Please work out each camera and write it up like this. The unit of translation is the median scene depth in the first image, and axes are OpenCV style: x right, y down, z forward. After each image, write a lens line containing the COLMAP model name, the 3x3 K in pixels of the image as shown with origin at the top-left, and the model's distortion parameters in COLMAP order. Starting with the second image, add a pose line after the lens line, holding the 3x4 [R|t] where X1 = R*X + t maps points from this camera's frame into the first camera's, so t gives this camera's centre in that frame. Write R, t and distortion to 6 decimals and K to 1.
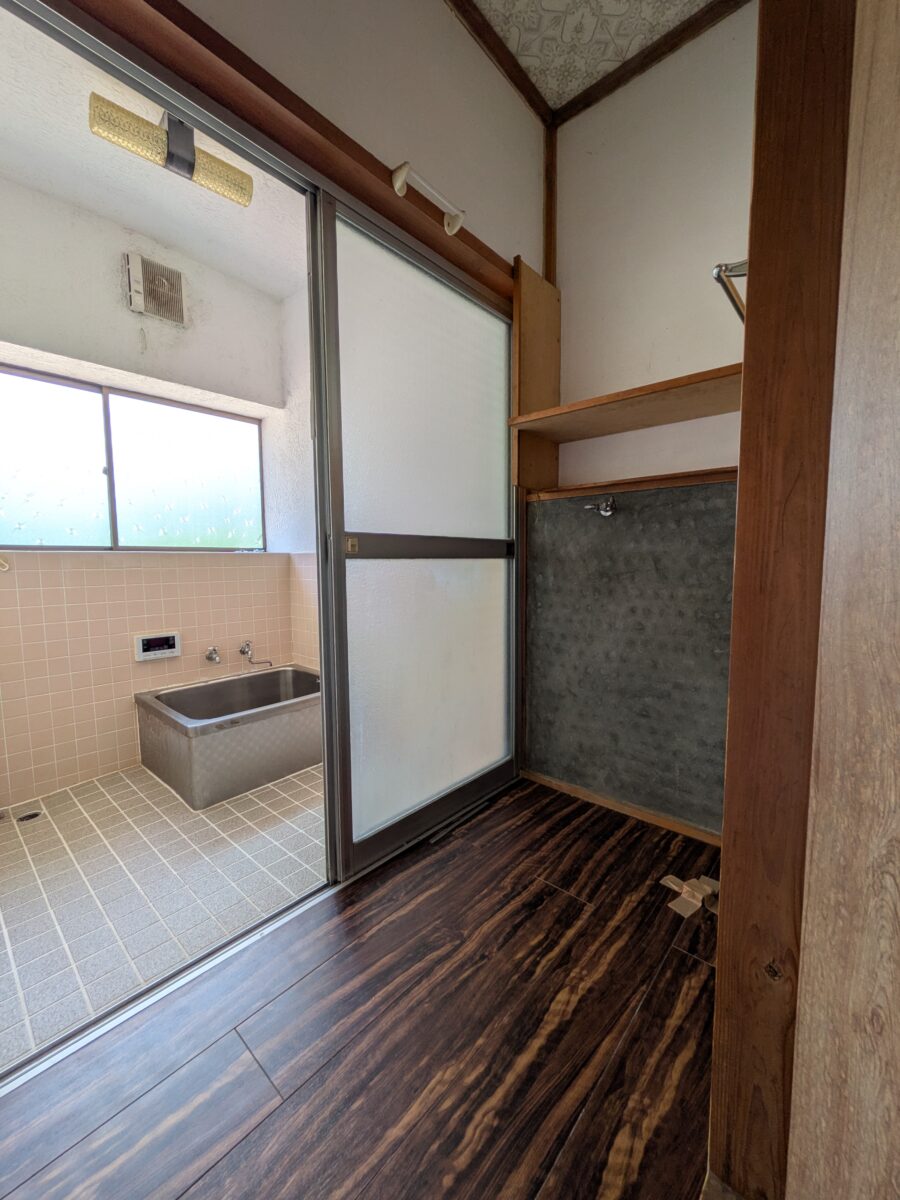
lens RADIAL K [[494.2, 0, 465.8], [0, 494.2, 604.0], [0, 0, 1]] dist [-0.002879, -0.000108]
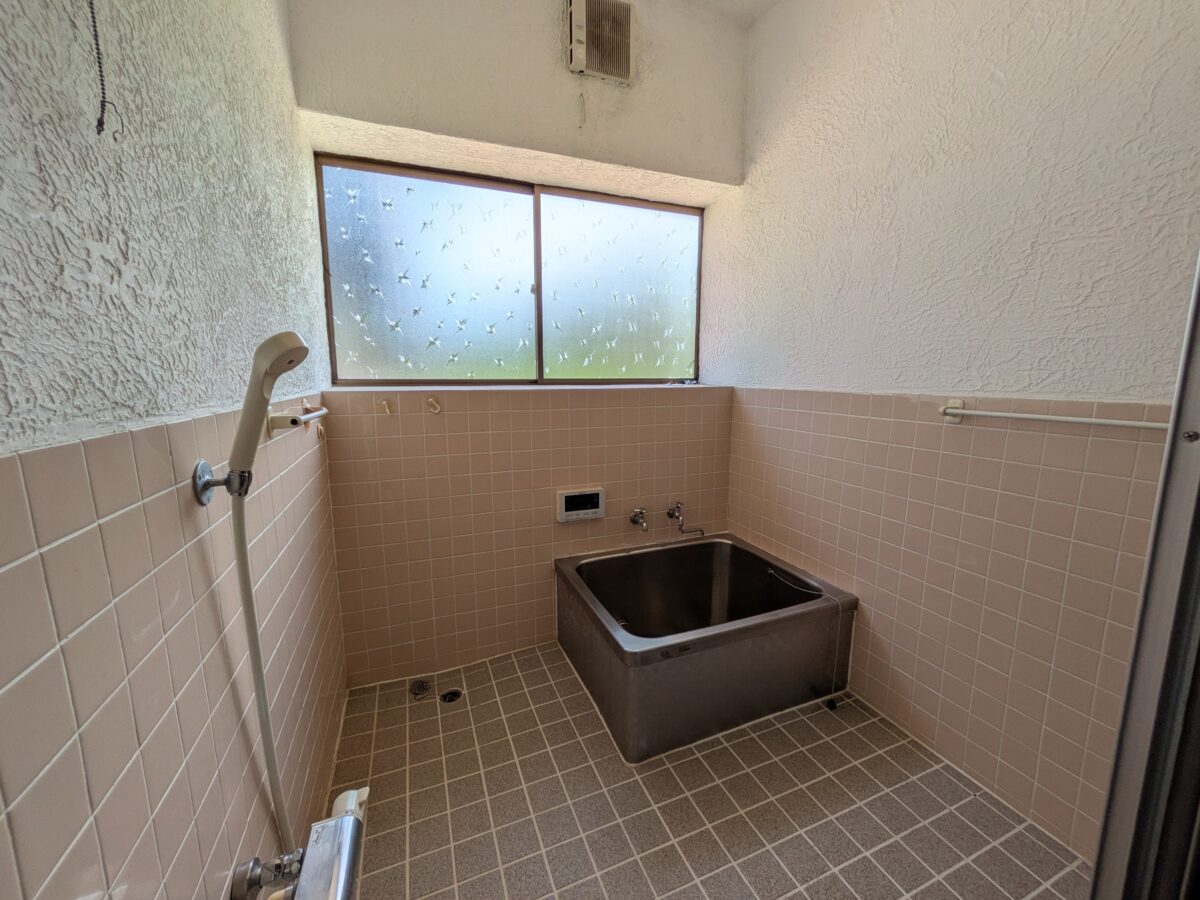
lens RADIAL K [[494.2, 0, 604.0], [0, 494.2, 445.5], [0, 0, 1]] dist [-0.002879, -0.000108]
pose [[0.895101, 0.070061, -0.440324, -0.250886], [-0.043886, 0.996626, 0.069363, -0.073023], [0.443698, -0.042763, 0.895155, 0.309080]]
